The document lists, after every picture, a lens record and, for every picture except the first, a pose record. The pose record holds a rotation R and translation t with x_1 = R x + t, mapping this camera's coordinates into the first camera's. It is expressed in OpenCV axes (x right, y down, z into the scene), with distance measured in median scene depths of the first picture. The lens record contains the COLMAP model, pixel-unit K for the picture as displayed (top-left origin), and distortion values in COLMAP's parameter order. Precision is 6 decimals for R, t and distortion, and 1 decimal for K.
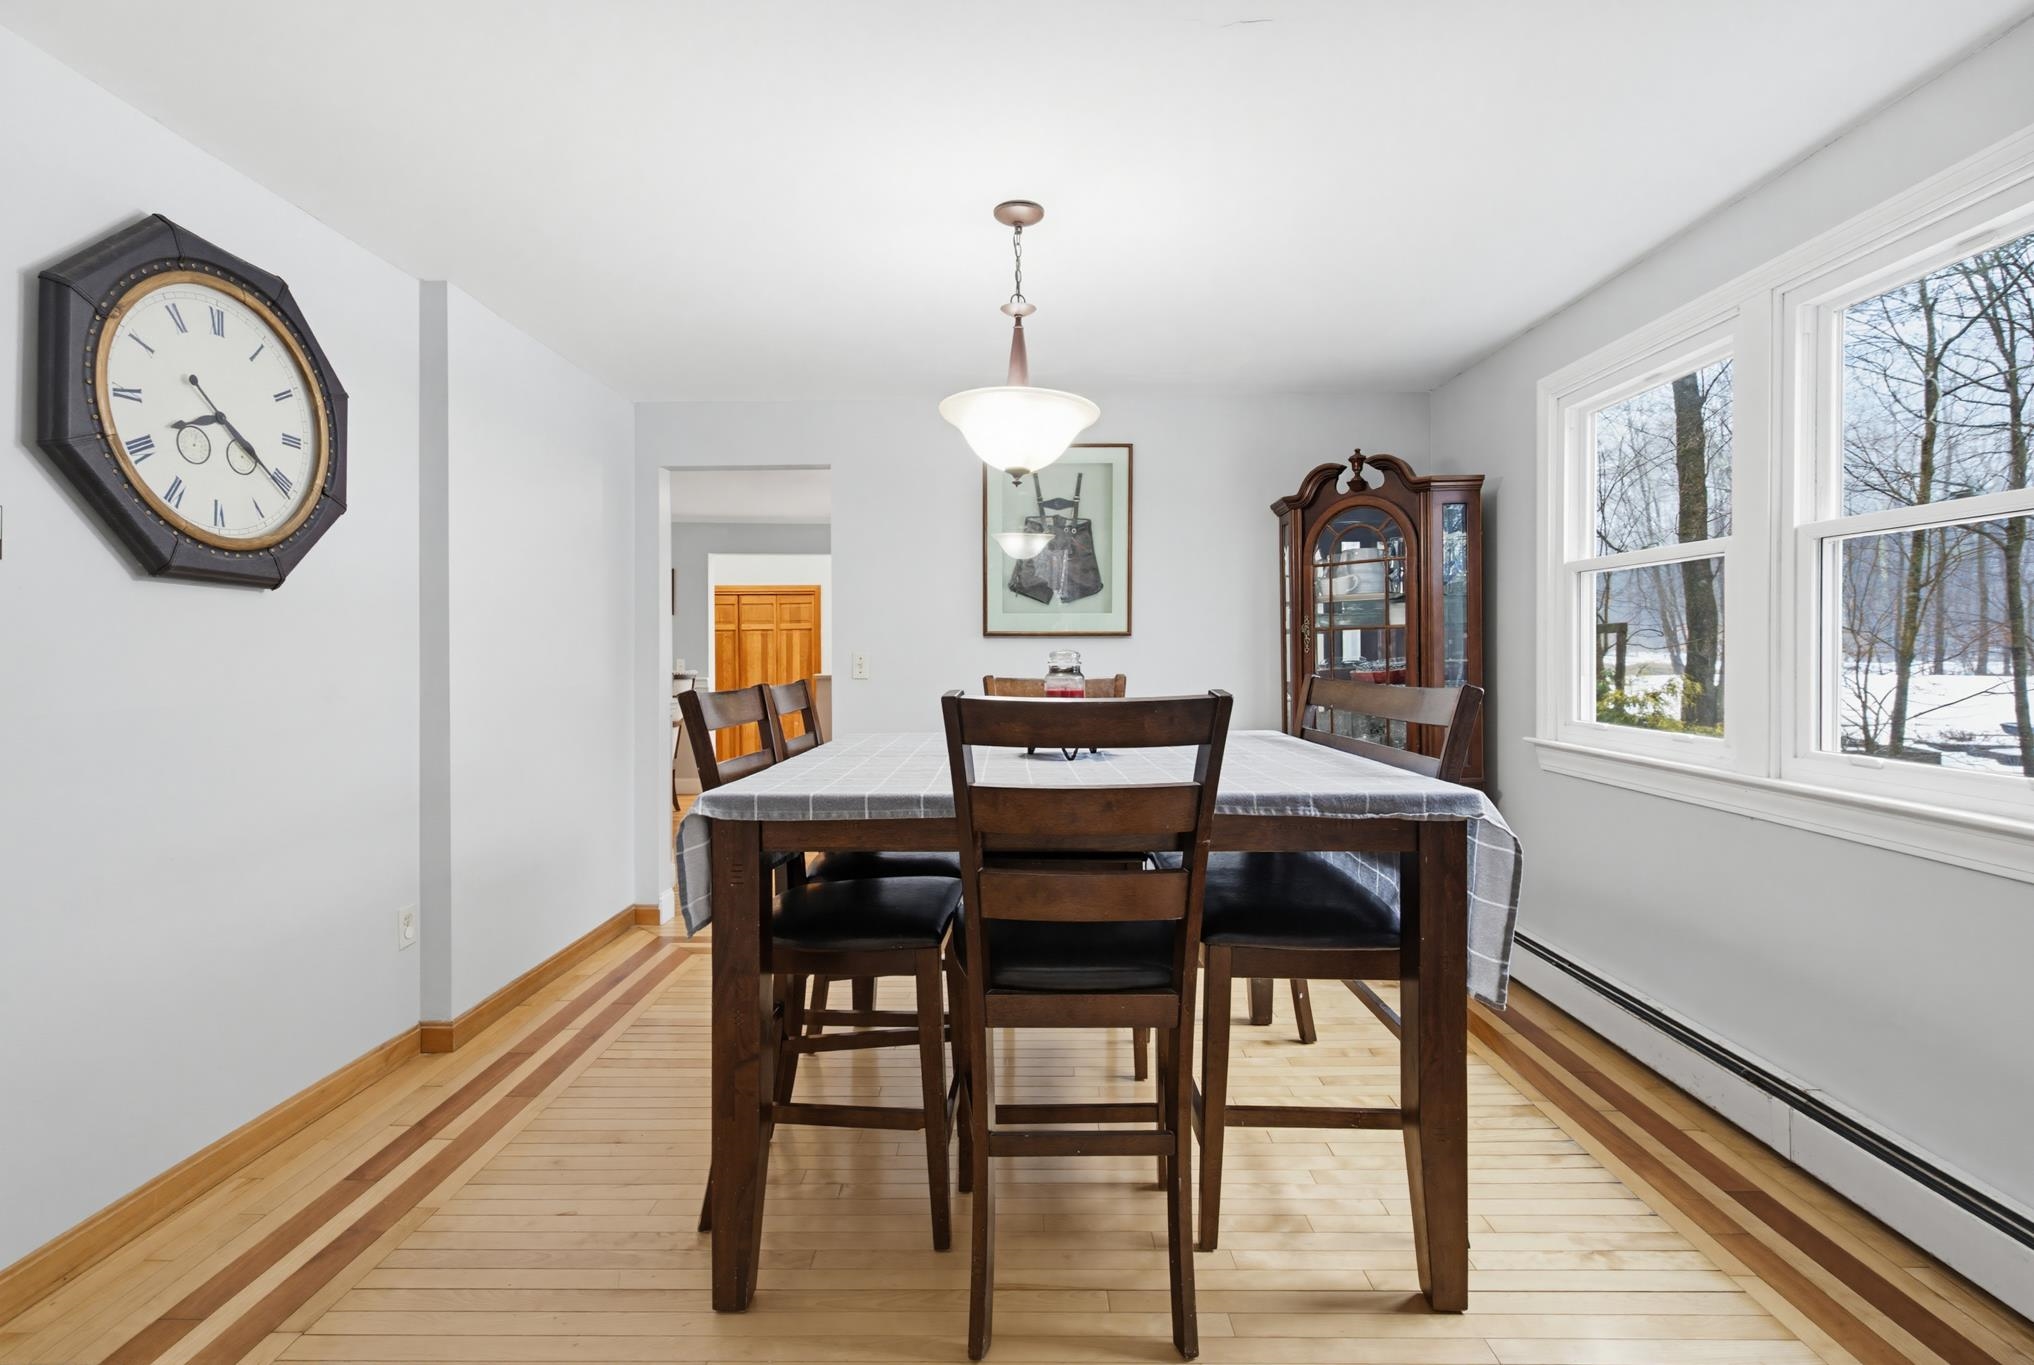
lens RADIAL K [[911.3, 0, 1014.7], [0, 911.3, 673.0], [0, 0, 1]] dist [-0.003128, -0.000033]
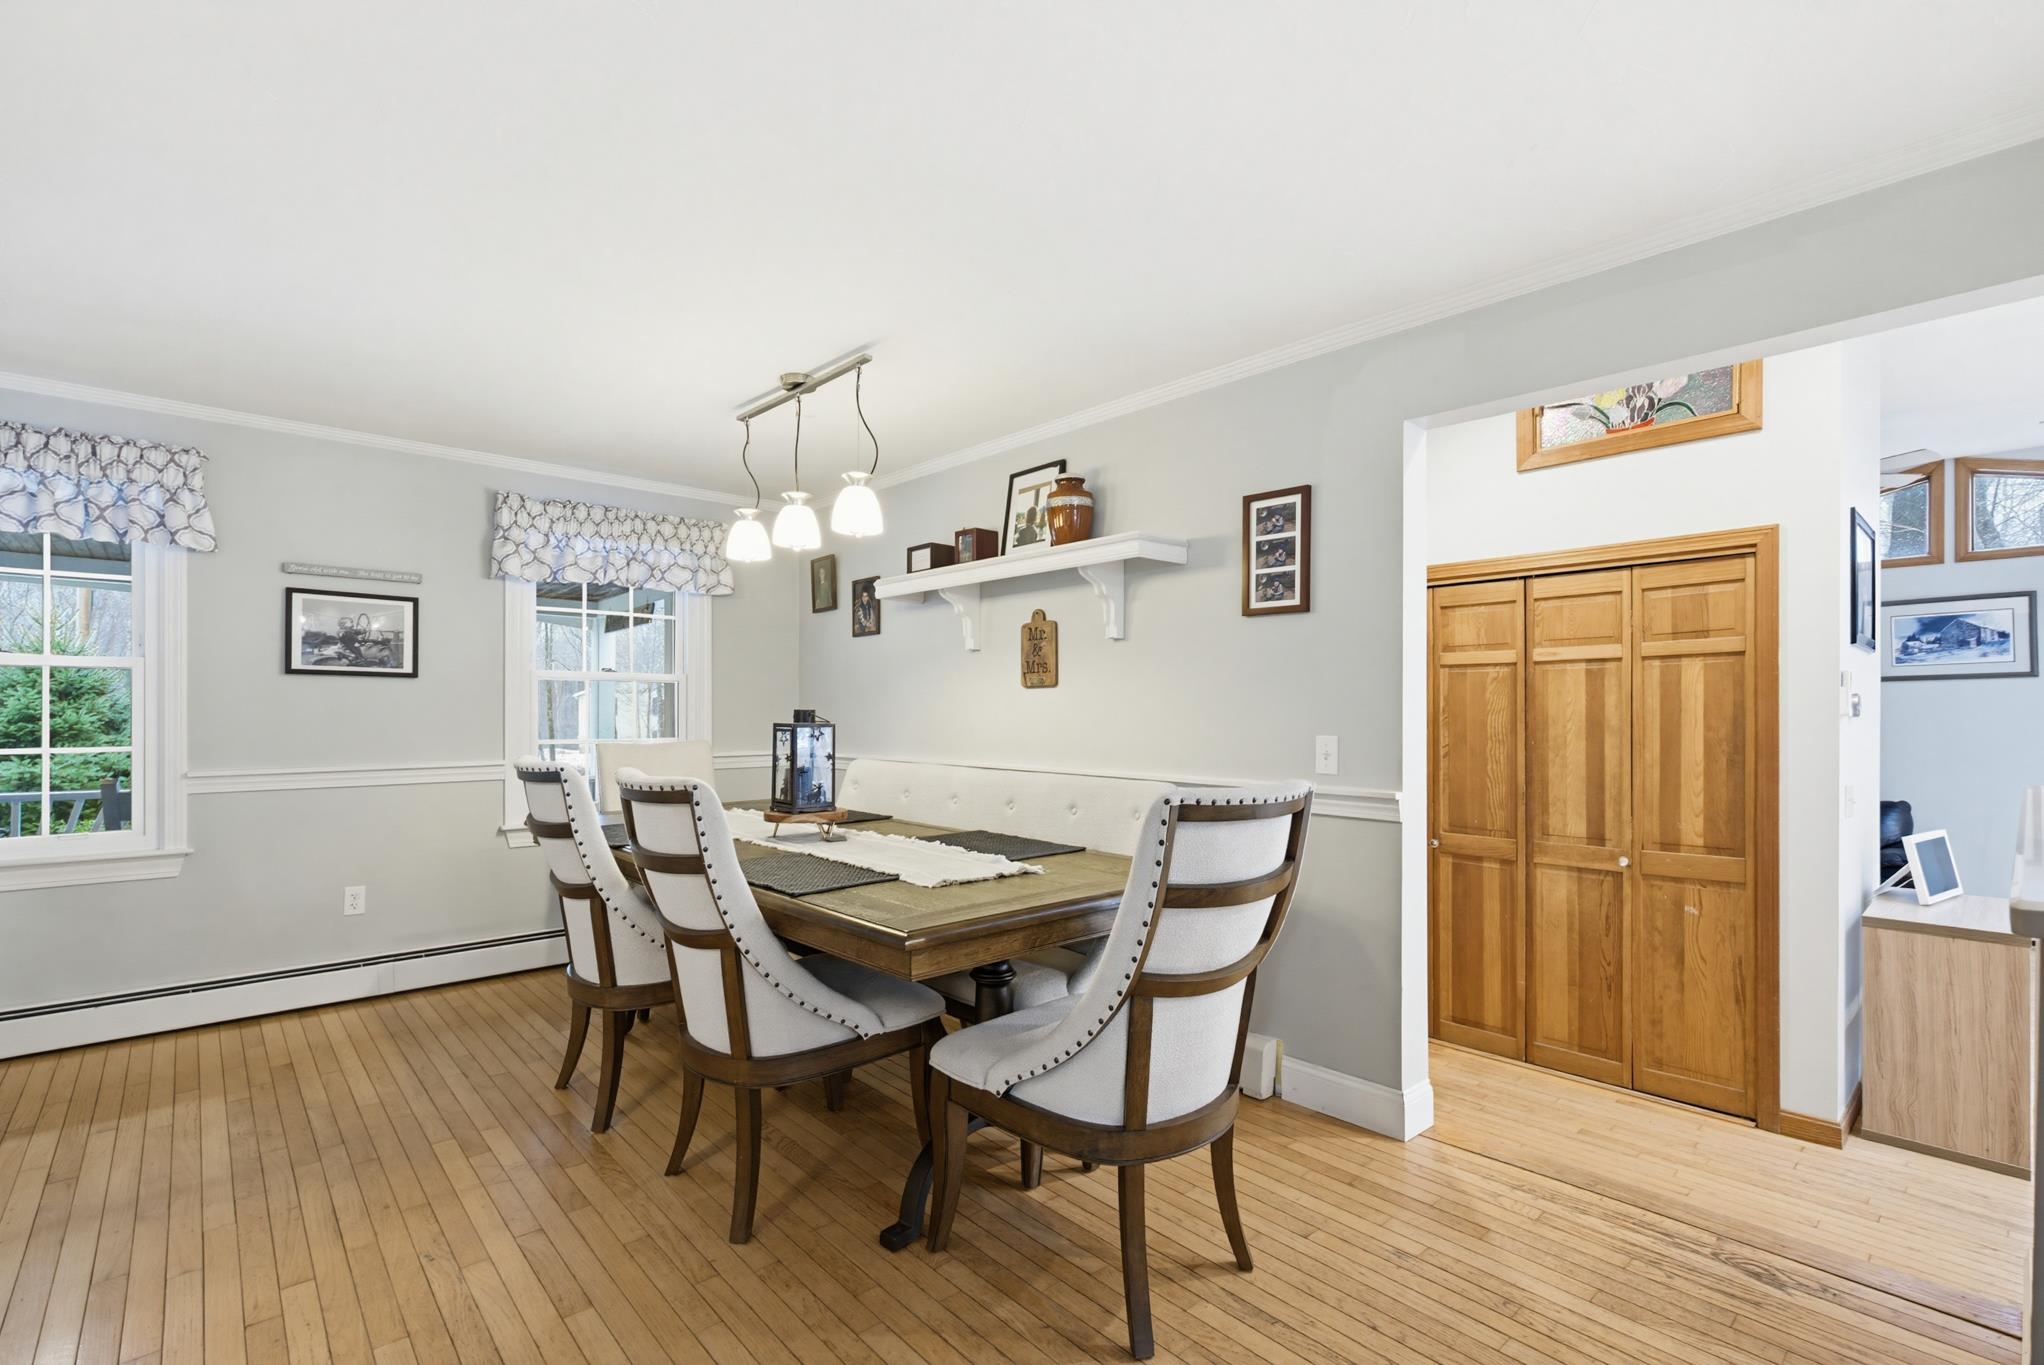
lens RADIAL K [[931.6, 0, 1022.0], [0, 931.6, 682.5], [0, 0, 1]] dist [0.002654, 0.000604]
pose [[0.661295, -0.013762, -0.750000, -0.135934], [-0.022714, 0.999006, -0.038359, -0.016405], [0.749782, 0.042402, 0.660325, 0.546776]]
